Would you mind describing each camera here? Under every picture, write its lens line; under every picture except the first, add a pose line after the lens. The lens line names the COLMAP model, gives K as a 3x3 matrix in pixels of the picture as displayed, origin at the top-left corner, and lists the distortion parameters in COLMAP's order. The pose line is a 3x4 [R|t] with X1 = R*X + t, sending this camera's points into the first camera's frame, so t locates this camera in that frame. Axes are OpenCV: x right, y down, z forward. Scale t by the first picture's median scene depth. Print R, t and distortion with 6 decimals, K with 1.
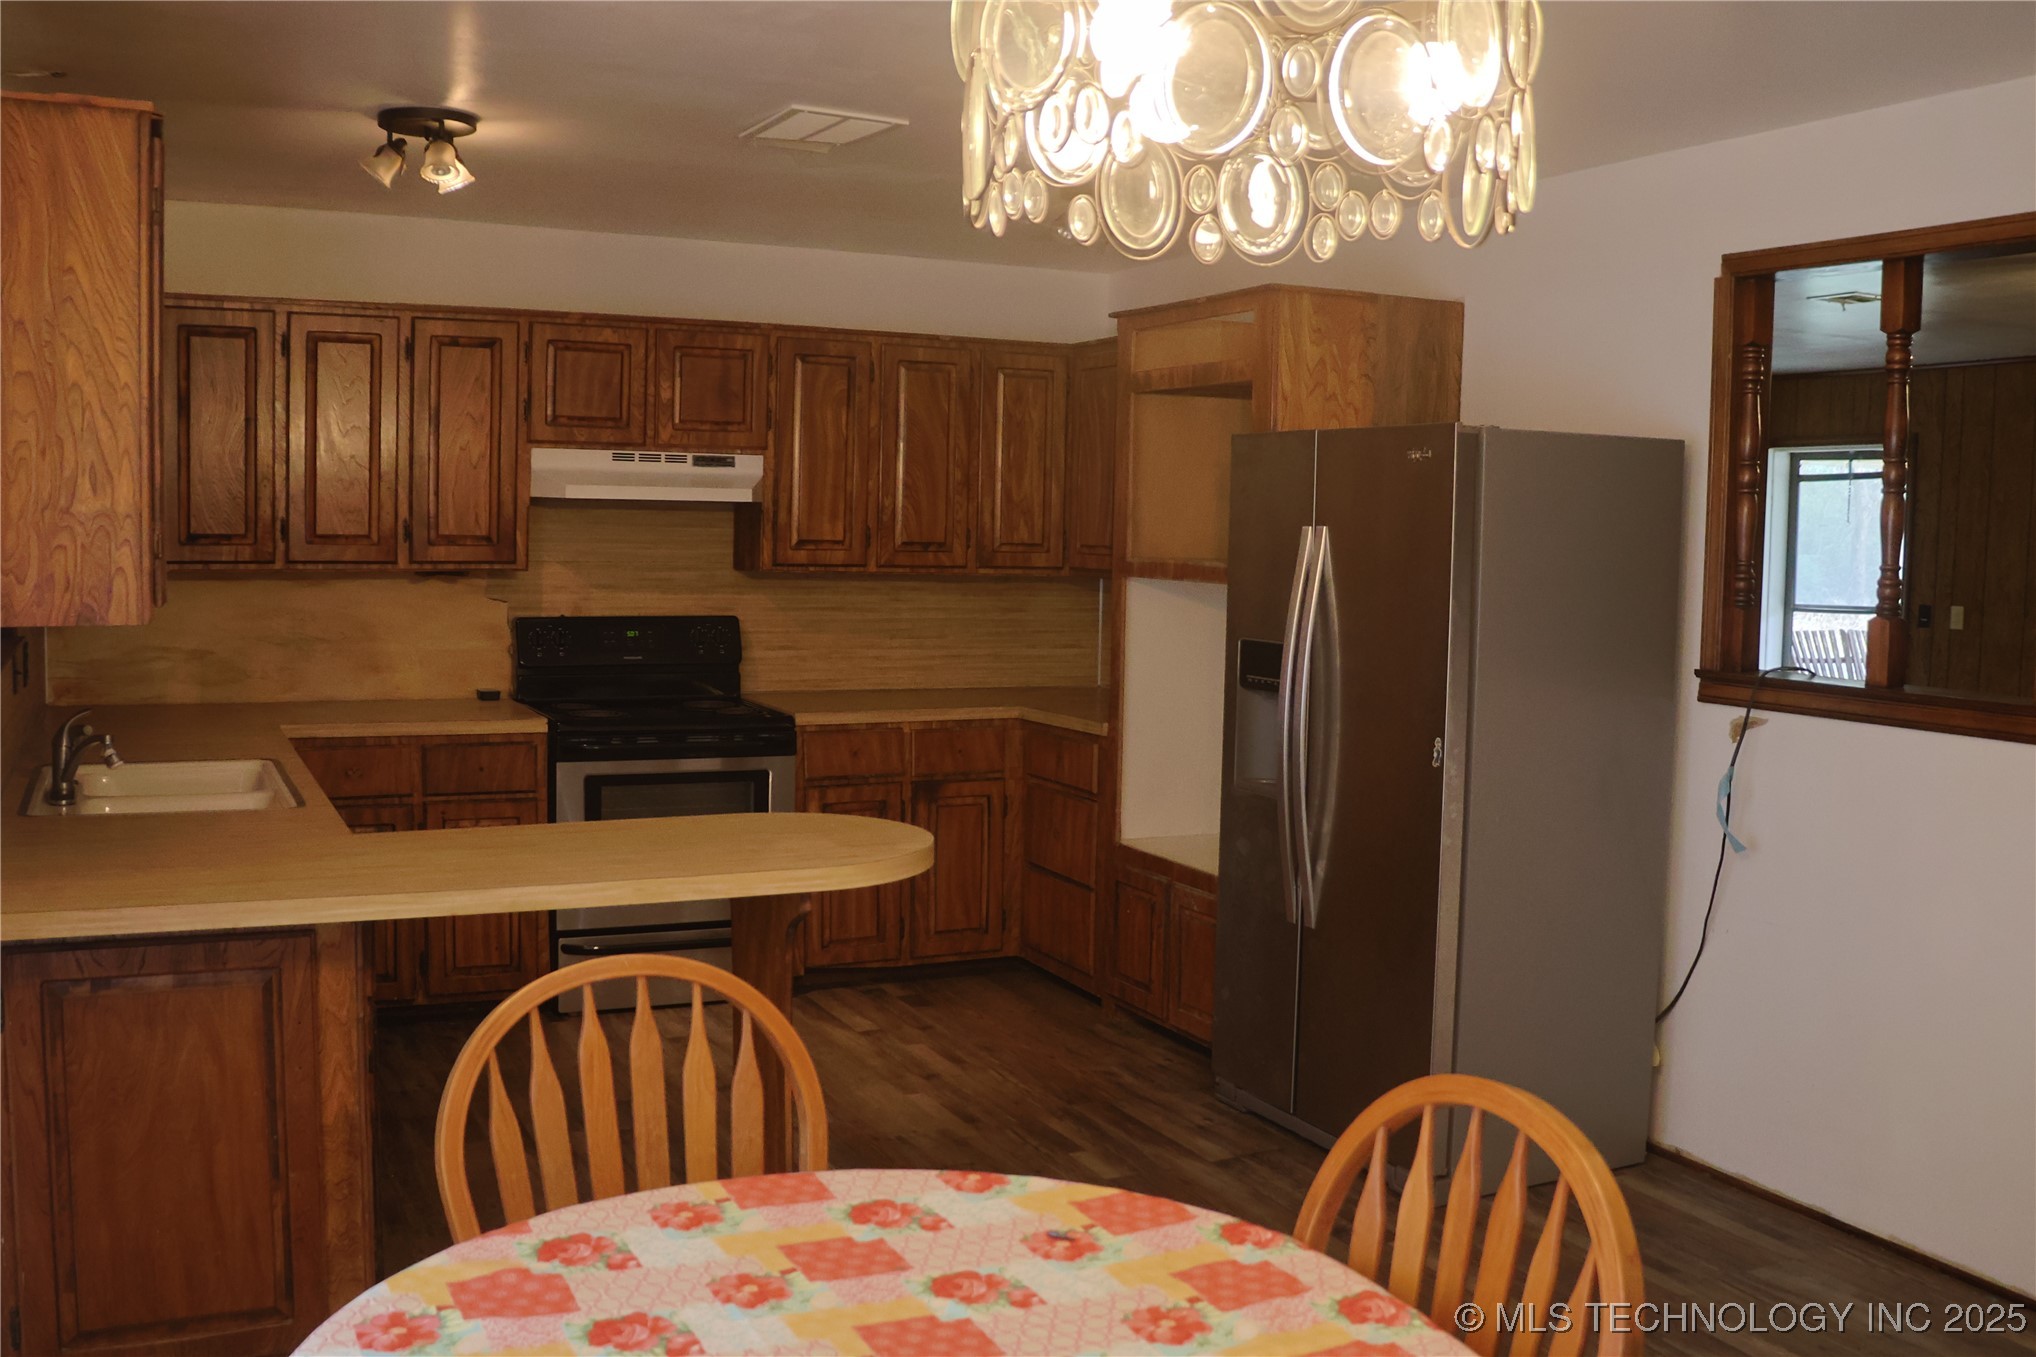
lens RADIAL K [[1867.4, 0, 1007.8], [0, 1867.4, 681.4], [0, 0, 1]] dist [-0.126367, 0.000000]
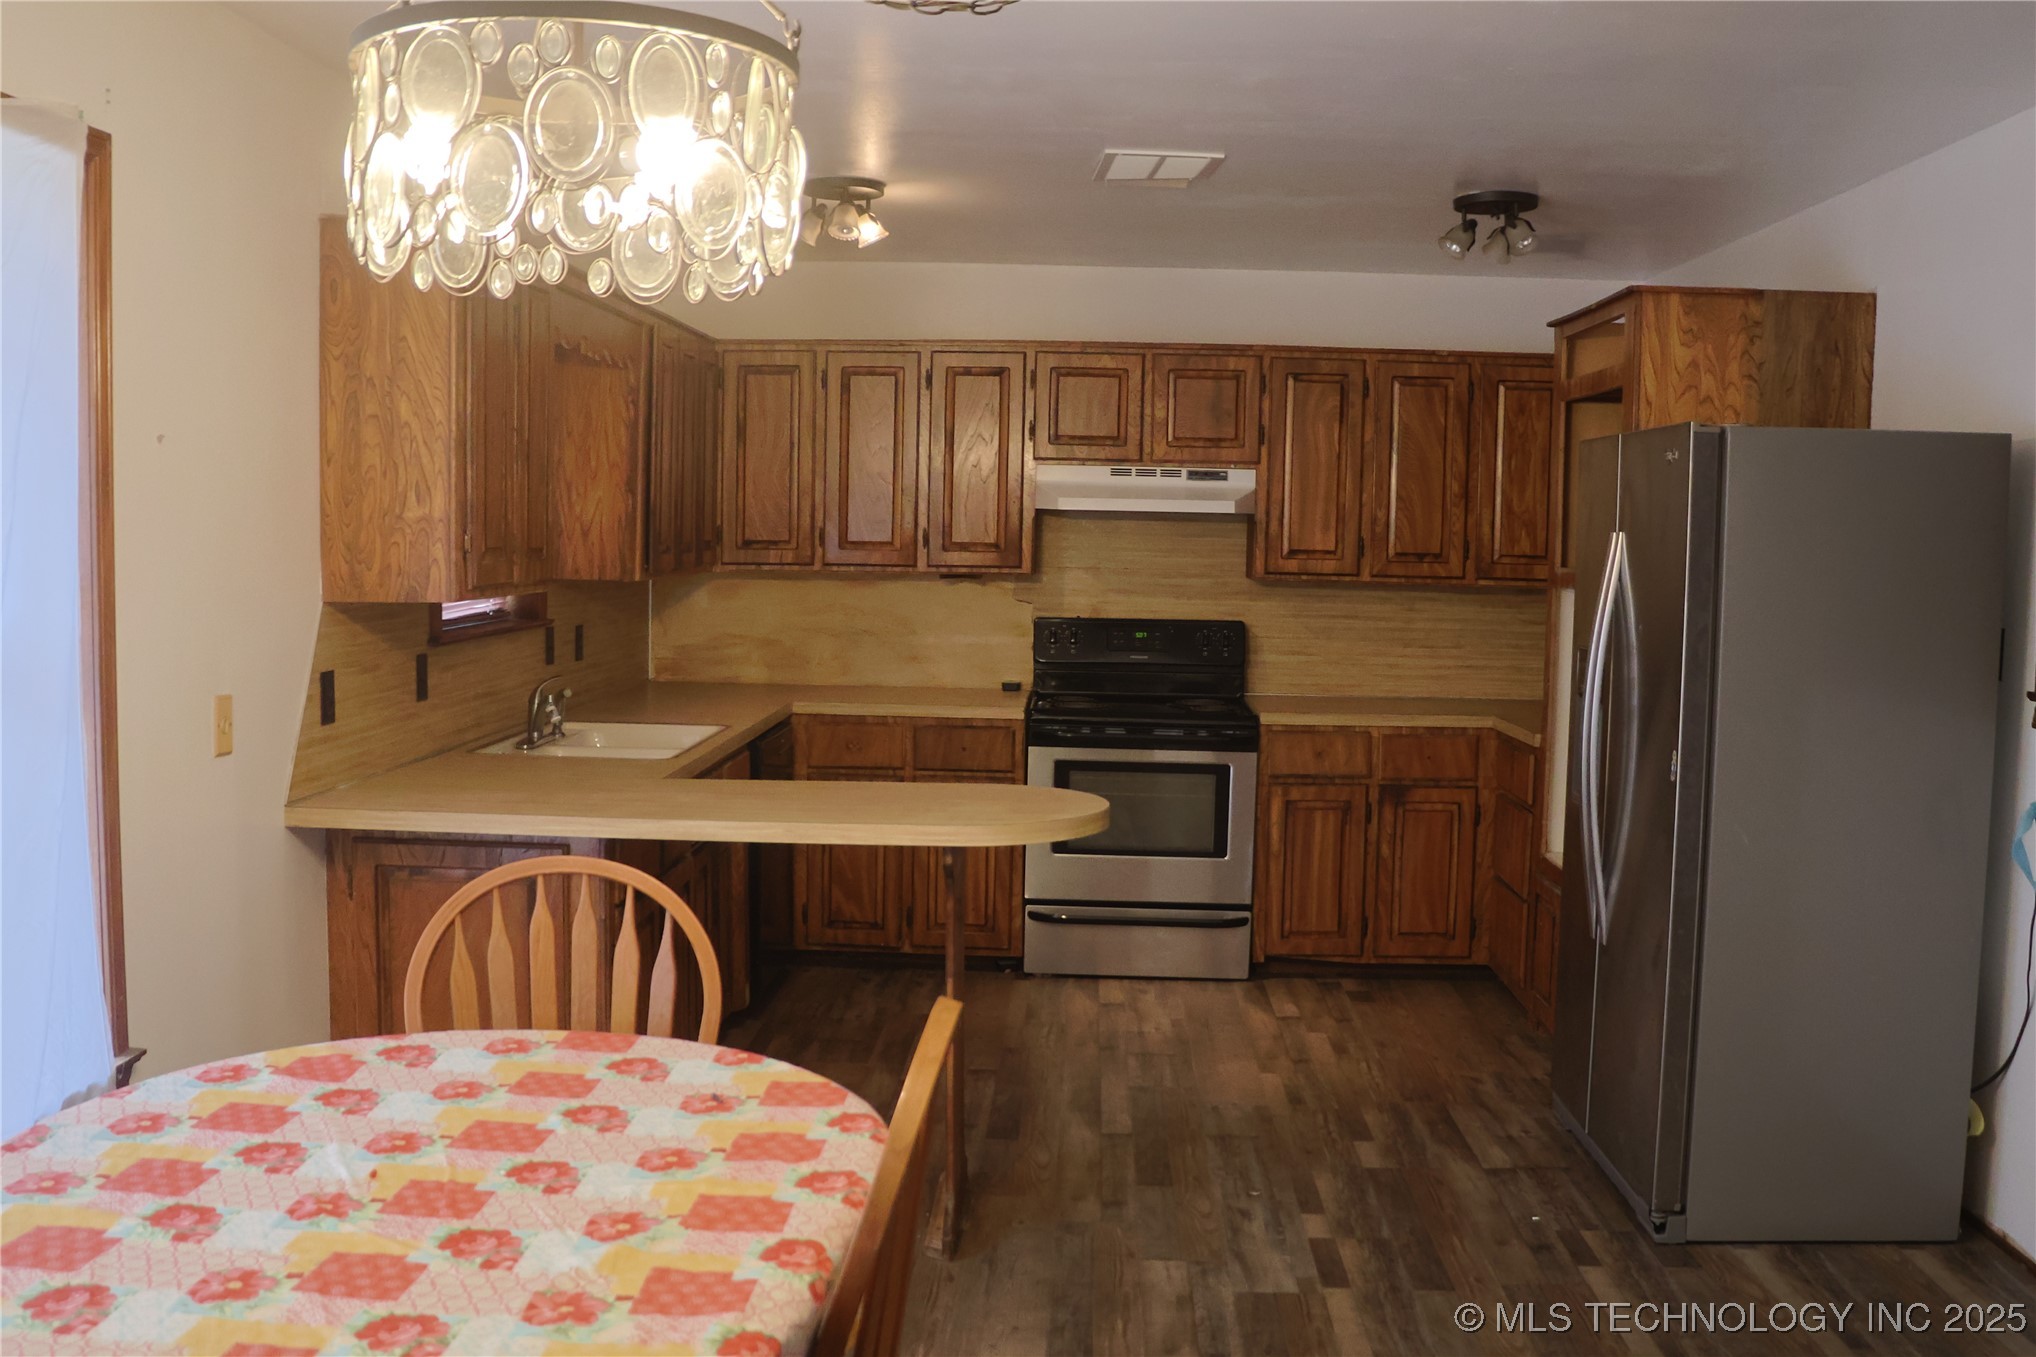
lens RADIAL K [[1867.4, 0, 1012.1], [0, 1867.4, 683.0], [0, 0, 1]] dist [-0.126367, 0.000000]
pose [[0.884280, 0.033980, -0.465719, 0.266460], [-0.038610, 0.999254, -0.000402, 0.006331], [0.465358, 0.018337, 0.884932, -0.000209]]
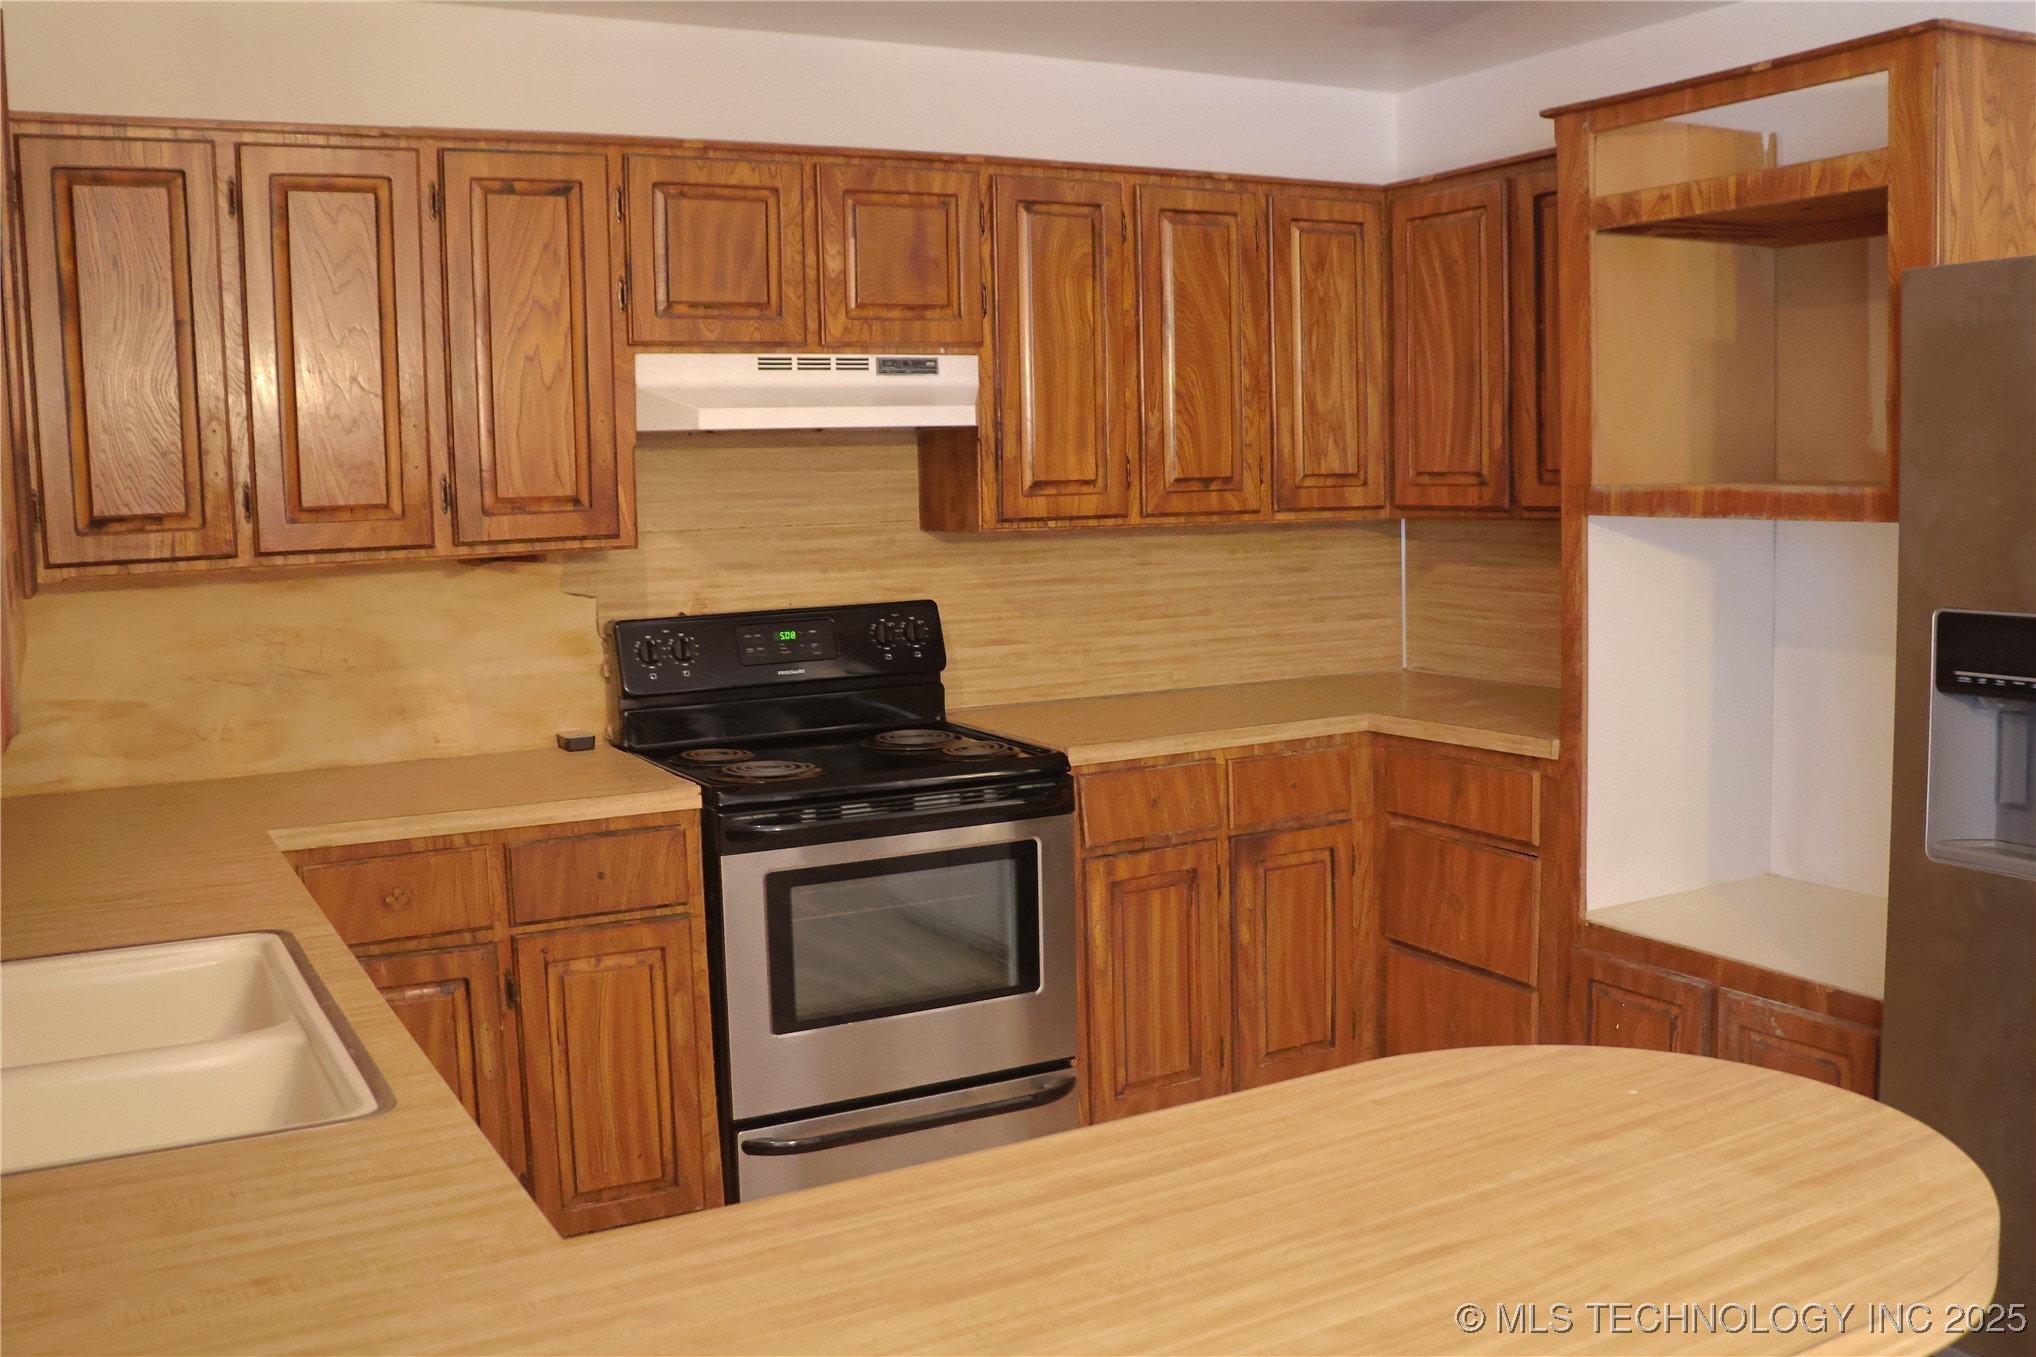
lens RADIAL K [[1867.4, 0, 1039.1], [0, 1867.4, 687.1], [0, 0, 1]] dist [-0.126367, 0.000000]
pose [[0.997195, -0.053195, 0.052654, -0.164777], [0.051540, 0.998148, 0.032317, -0.026783], [-0.054276, -0.029512, 0.998090, 0.370305]]
